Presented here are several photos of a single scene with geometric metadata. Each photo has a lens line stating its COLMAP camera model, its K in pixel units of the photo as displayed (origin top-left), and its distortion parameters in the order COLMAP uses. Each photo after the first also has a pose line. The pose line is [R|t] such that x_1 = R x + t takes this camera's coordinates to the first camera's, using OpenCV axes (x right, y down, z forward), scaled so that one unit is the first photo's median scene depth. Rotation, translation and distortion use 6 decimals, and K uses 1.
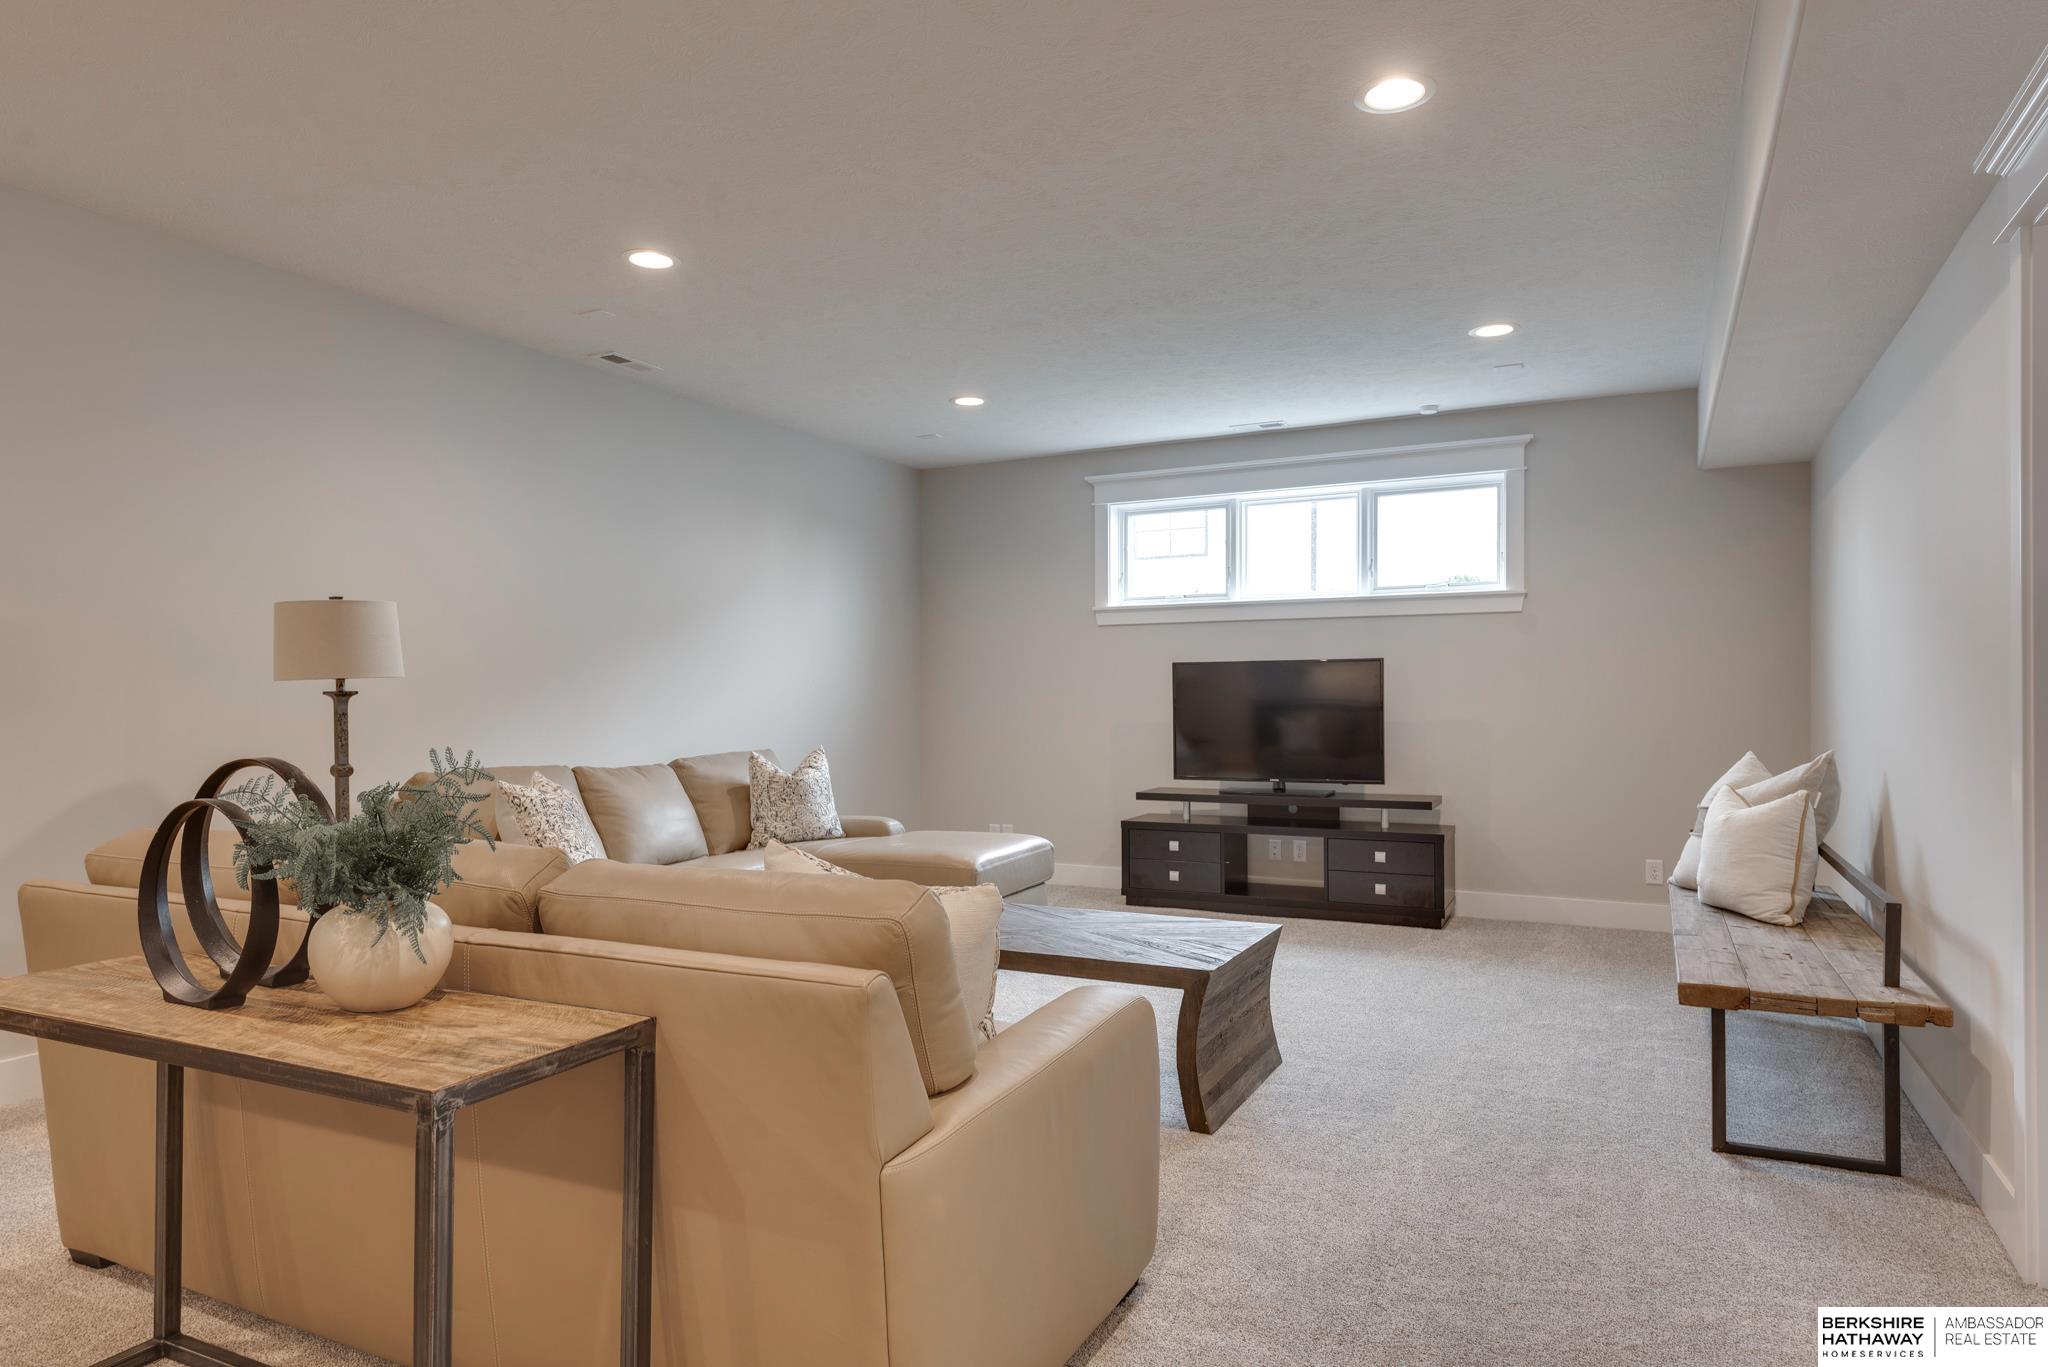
lens RADIAL K [[1215.0, 0, 999.6], [0, 1215.0, 708.4], [0, 0, 1]] dist [0.022022, -0.000468]
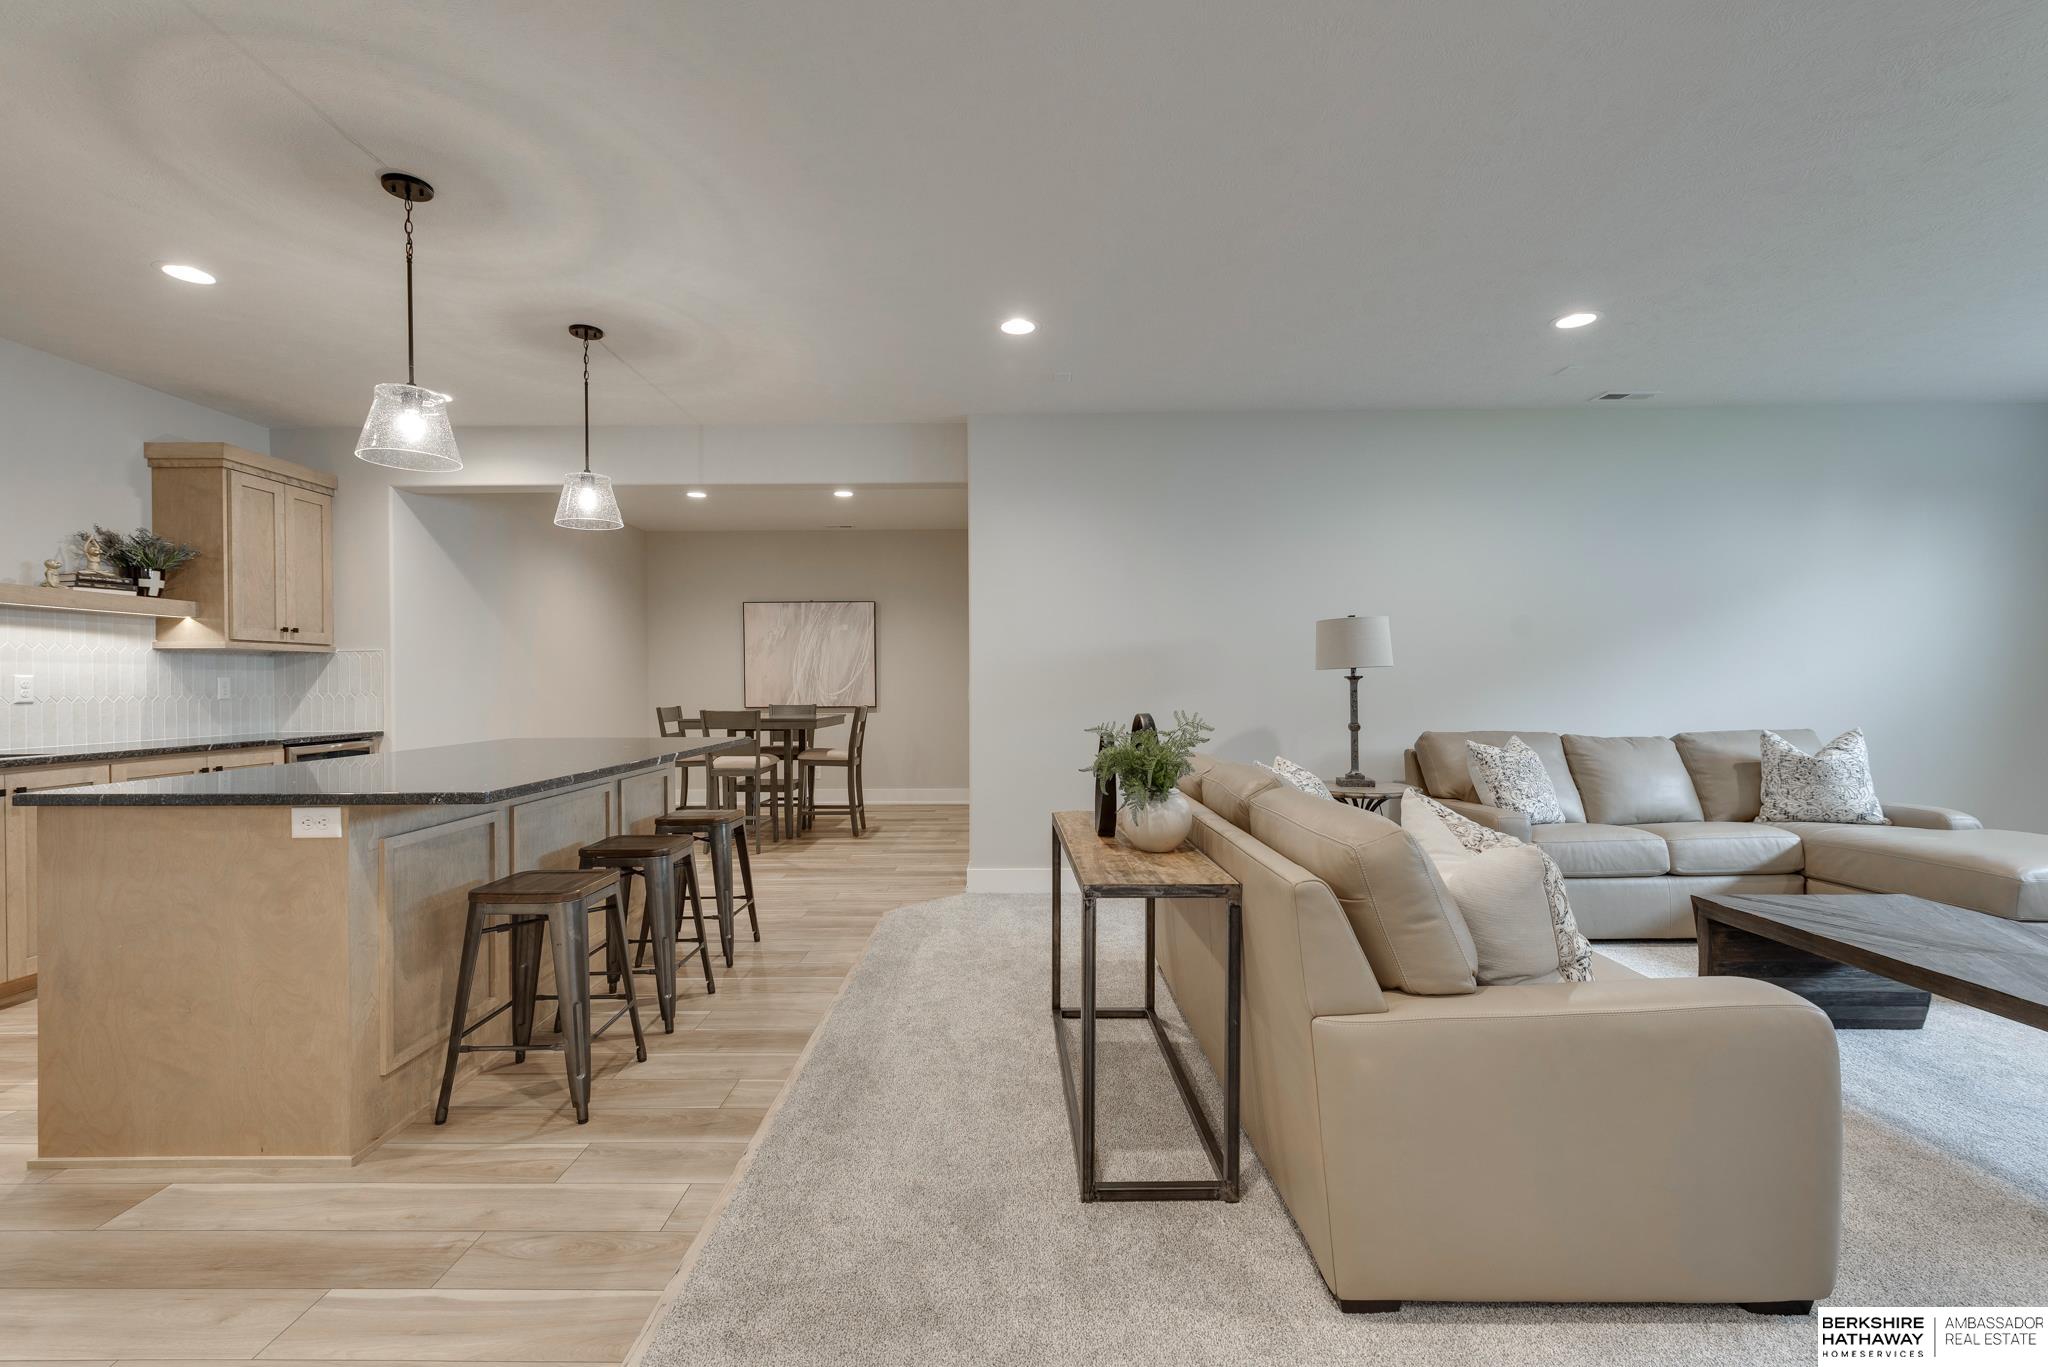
lens RADIAL K [[913.9, 0, 1029.5], [0, 913.9, 688.6], [0, 0, 1]] dist [0.011755, -0.003883]
pose [[0.445767, 0.006416, -0.895126, 0.232635], [-0.004523, 0.999978, 0.004915, -0.001282], [0.895137, 0.001857, 0.445786, 0.080787]]
